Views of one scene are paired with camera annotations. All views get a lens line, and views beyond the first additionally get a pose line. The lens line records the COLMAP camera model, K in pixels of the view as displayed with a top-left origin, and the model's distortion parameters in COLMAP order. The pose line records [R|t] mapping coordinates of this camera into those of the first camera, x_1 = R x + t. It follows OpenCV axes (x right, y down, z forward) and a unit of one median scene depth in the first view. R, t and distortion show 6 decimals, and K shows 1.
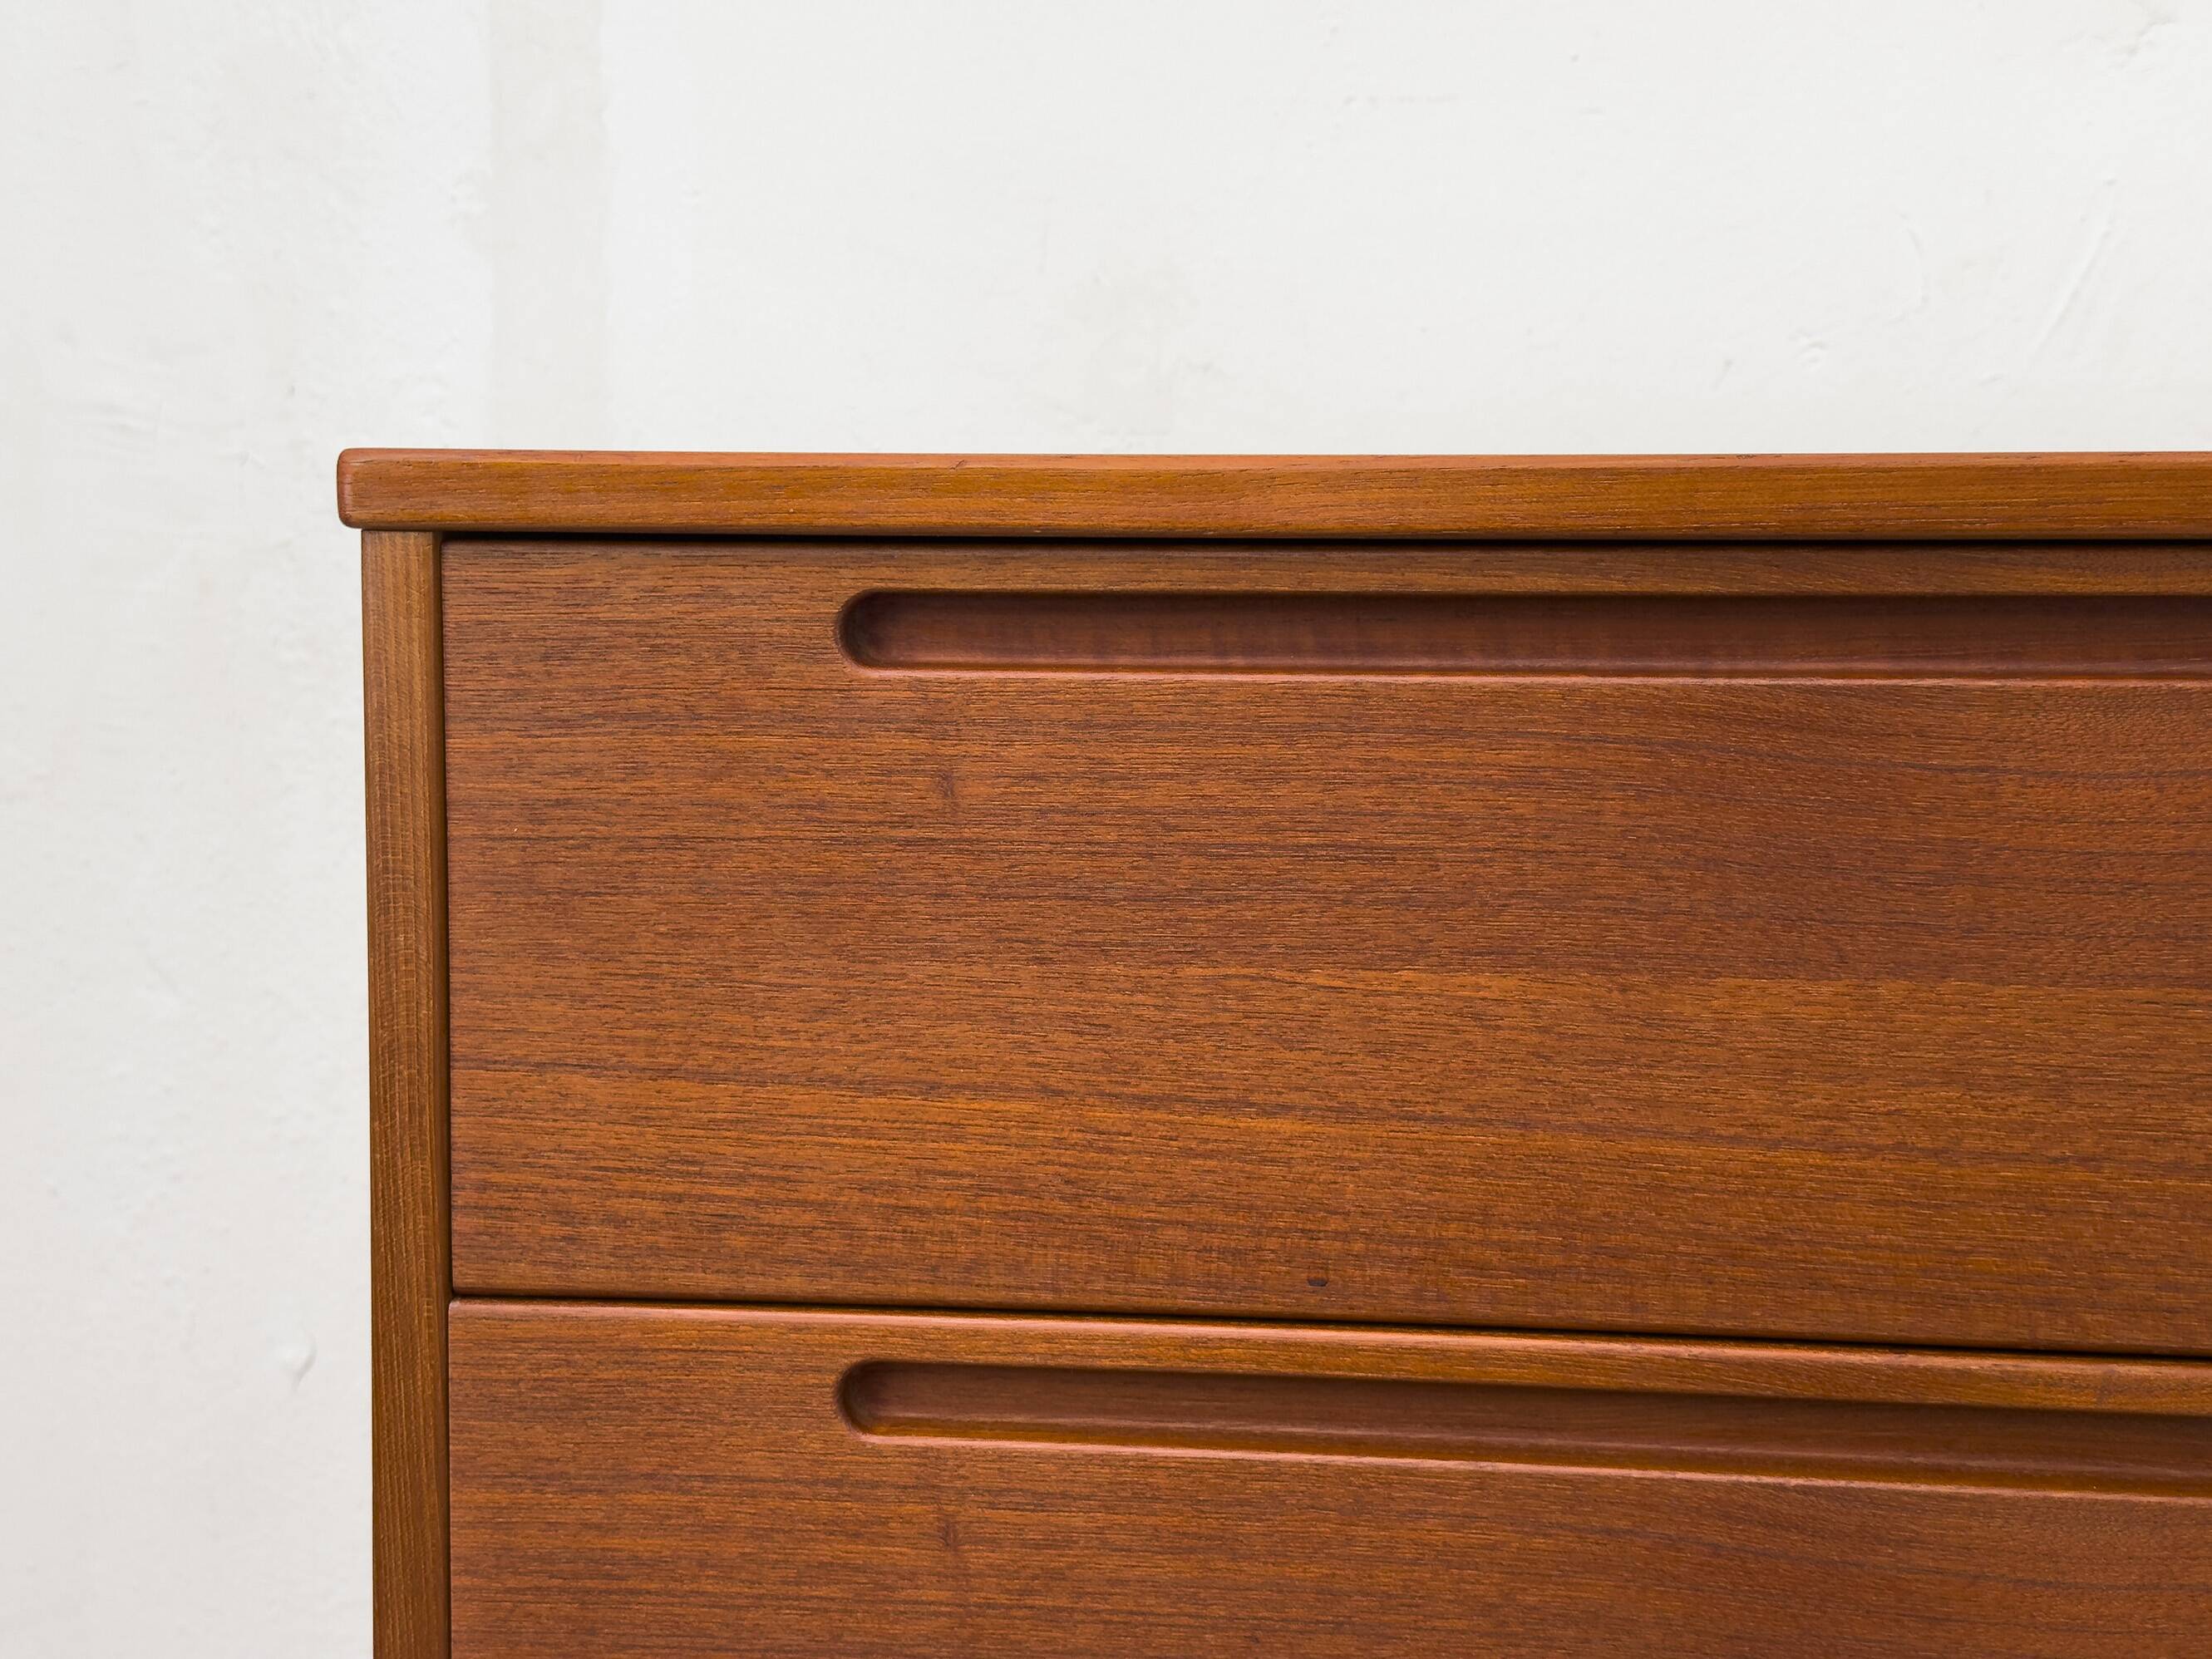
lens RADIAL K [[3065.5, 0, 1103.1], [0, 3065.5, 857.3], [0, 0, 1]] dist [0.143425, -0.021280]
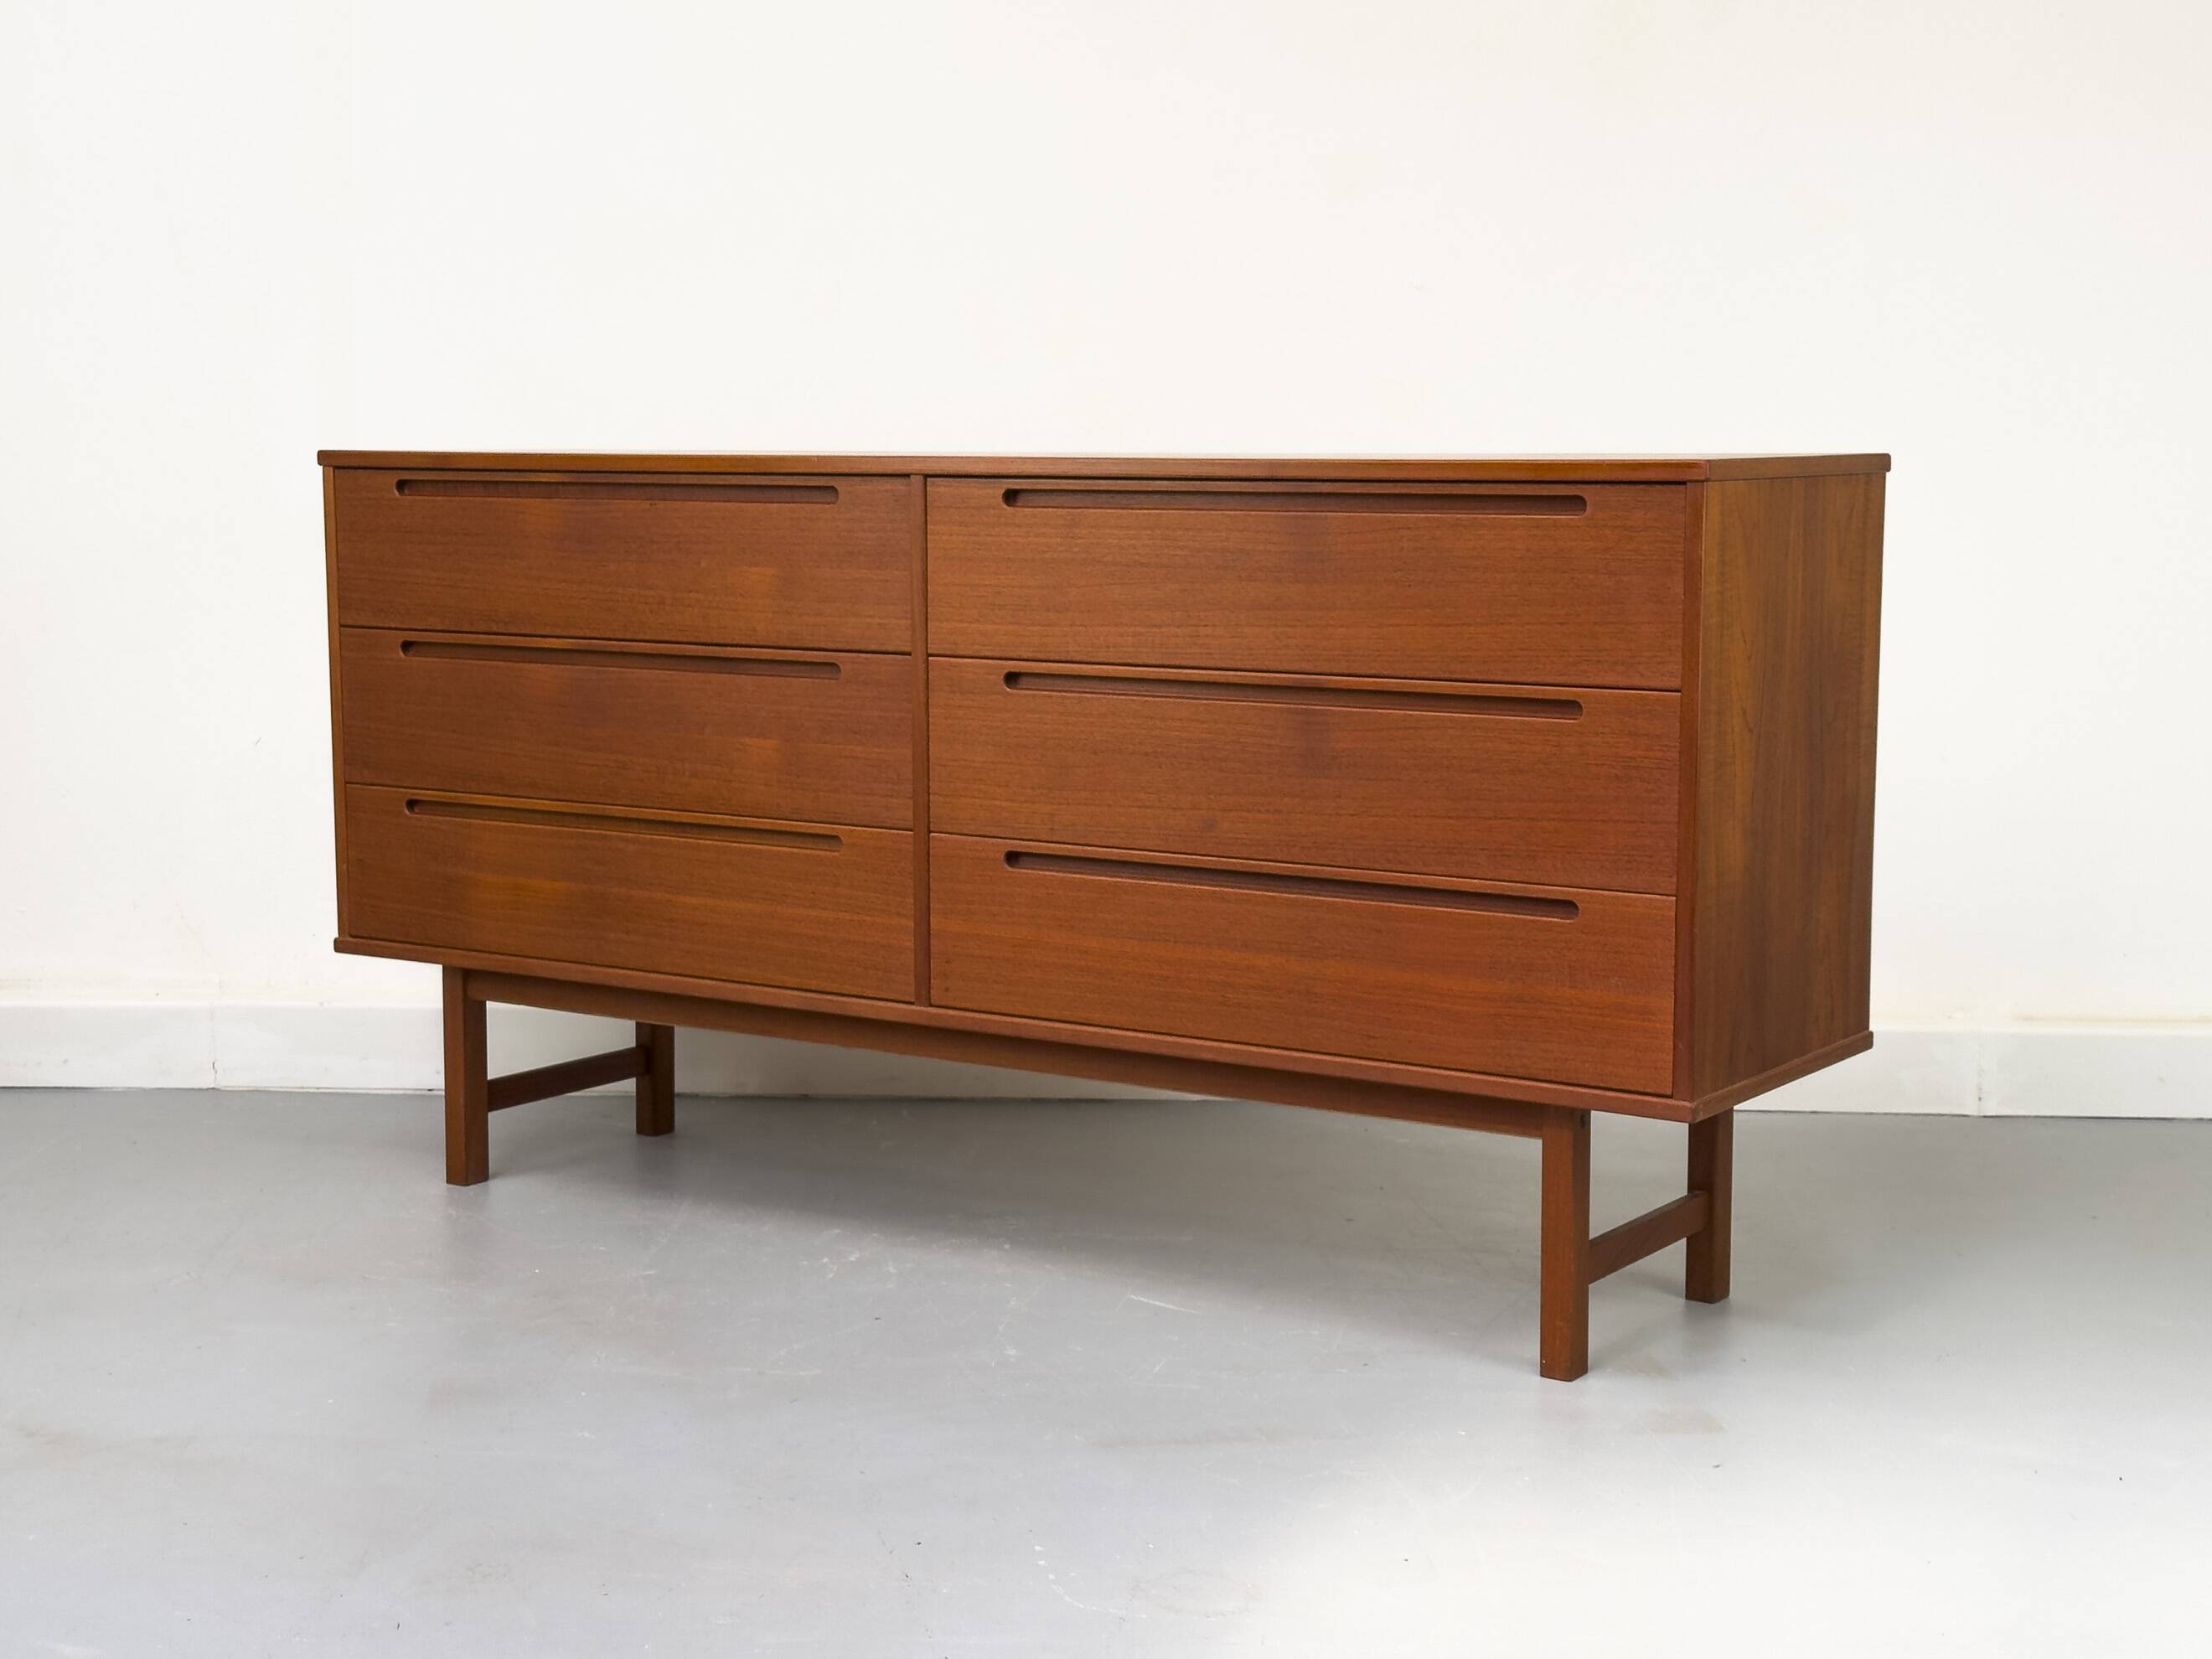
lens RADIAL K [[3356.1, 0, 1106.0], [0, 3356.1, 829.5], [0, 0, 1]] dist [0.153274, -0.378814]
pose [[0.889337, 0.049124, -0.454606, 3.324724], [-0.038791, 0.998734, 0.032036, 0.248275], [0.455604, -0.010857, 0.890116, -3.208371]]
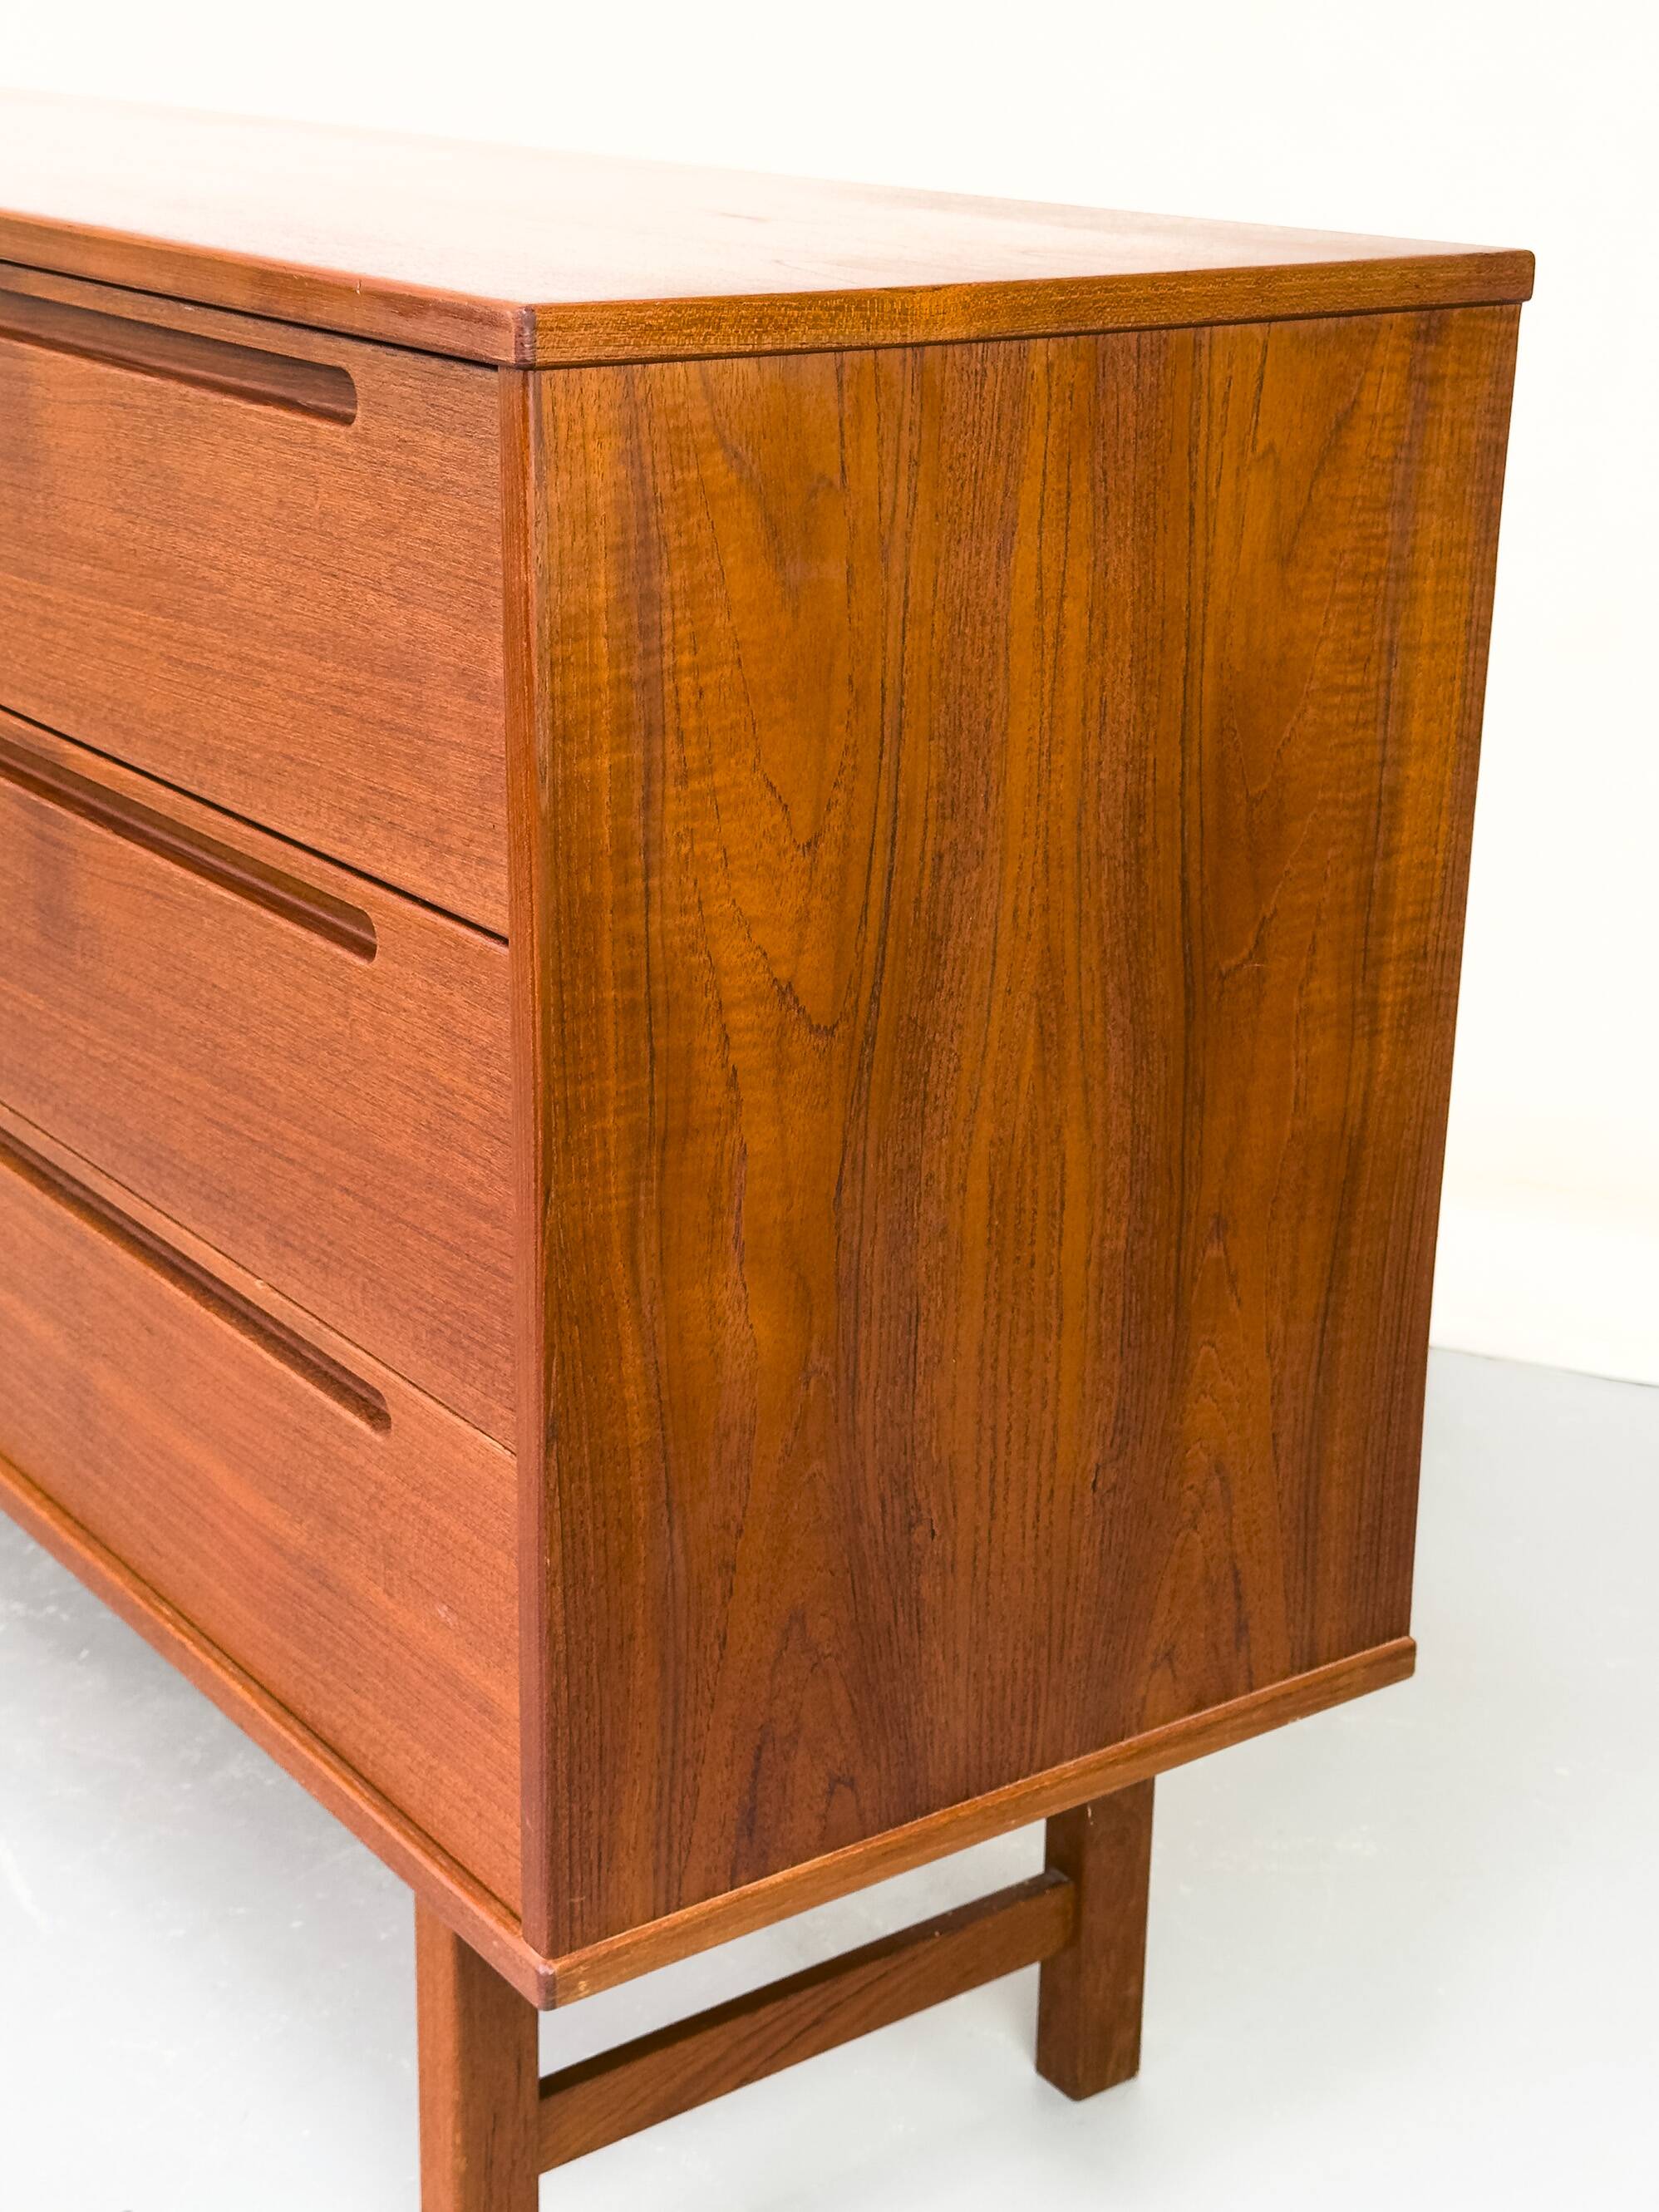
lens RADIAL K [[3355.9, 0, 860.4], [0, 3355.9, 1103.5], [0, 0, 1]] dist [0.153274, -0.378814]
pose [[0.681251, 0.244598, -0.689978, 3.227640], [-0.088236, 0.963092, 0.254298, -0.140892], [0.726713, -0.112359, 0.677690, -0.155251]]
